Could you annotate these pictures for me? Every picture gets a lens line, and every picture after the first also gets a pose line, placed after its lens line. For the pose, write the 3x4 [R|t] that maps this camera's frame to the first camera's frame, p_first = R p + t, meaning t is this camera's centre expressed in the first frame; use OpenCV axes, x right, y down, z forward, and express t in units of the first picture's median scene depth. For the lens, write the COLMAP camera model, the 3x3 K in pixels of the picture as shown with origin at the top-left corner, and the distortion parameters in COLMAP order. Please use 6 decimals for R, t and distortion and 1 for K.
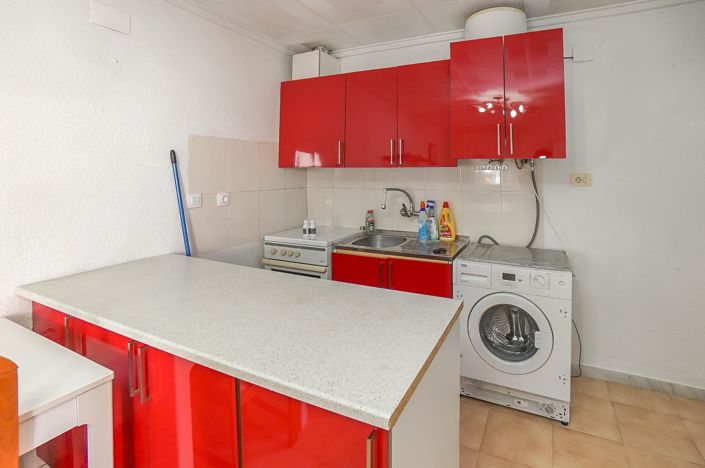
lens RADIAL K [[319.8, 0, 406.8], [0, 319.8, 156.6], [0, 0, 1]] dist [-0.046855, 0.000177]
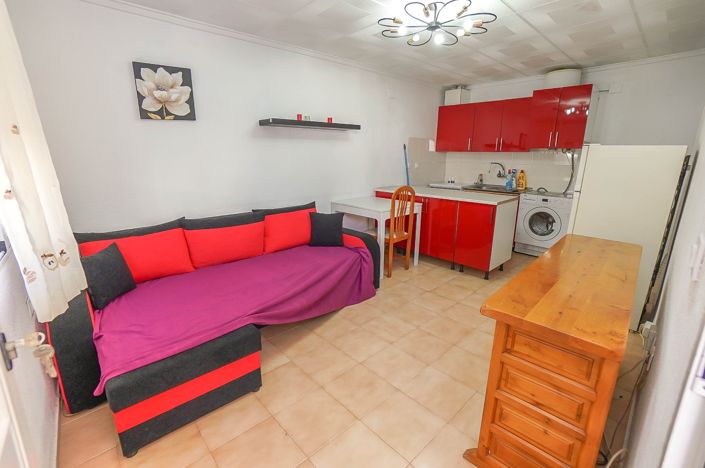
lens RADIAL K [[314.1, 0, 372.6], [0, 314.1, 232.3], [0, 0, 1]] dist [-0.002700, -0.000128]
pose [[0.933571, 0.098269, -0.344658, -0.036679], [0.002998, 0.959500, 0.281693, -0.040078], [0.358381, -0.264013, 0.895467, -1.189370]]
